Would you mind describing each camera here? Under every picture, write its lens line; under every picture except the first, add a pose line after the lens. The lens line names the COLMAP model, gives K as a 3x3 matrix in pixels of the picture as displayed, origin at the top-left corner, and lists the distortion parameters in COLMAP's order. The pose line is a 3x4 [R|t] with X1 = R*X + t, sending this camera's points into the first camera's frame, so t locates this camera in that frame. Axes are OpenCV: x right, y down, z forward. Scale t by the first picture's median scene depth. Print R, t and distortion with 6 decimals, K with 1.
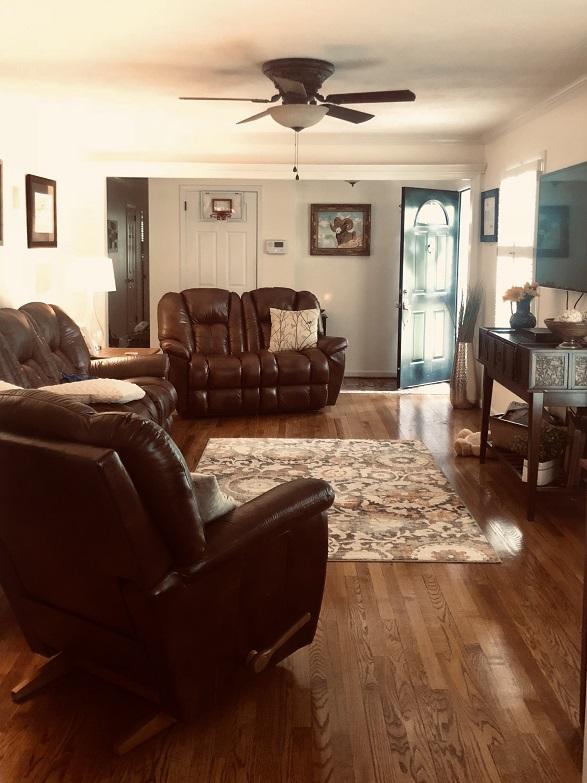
lens RADIAL K [[829.9, 0, 294.4], [0, 829.9, 348.0], [0, 0, 1]] dist [0.074381, 0.002739]
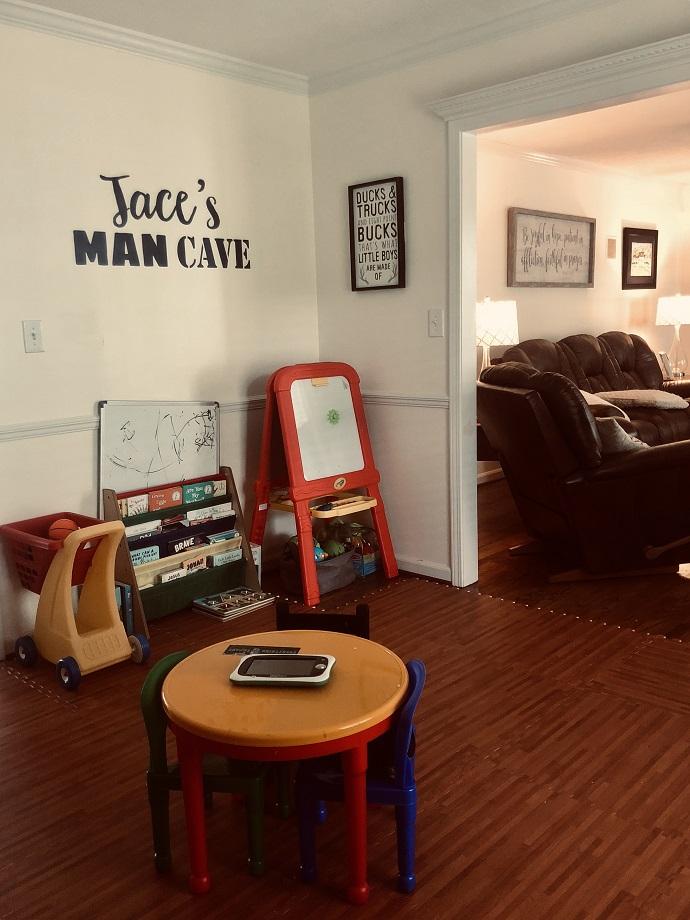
lens RADIAL K [[791.6, 0, 345.0], [0, 791.6, 460.0], [0, 0, 1]] dist [0.044129, -0.003778]
pose [[0.739411, 0.089199, -0.667319, 0.197367], [-0.039429, 0.995220, 0.089341, 0.044146], [0.672098, -0.039748, 0.739394, -0.159549]]
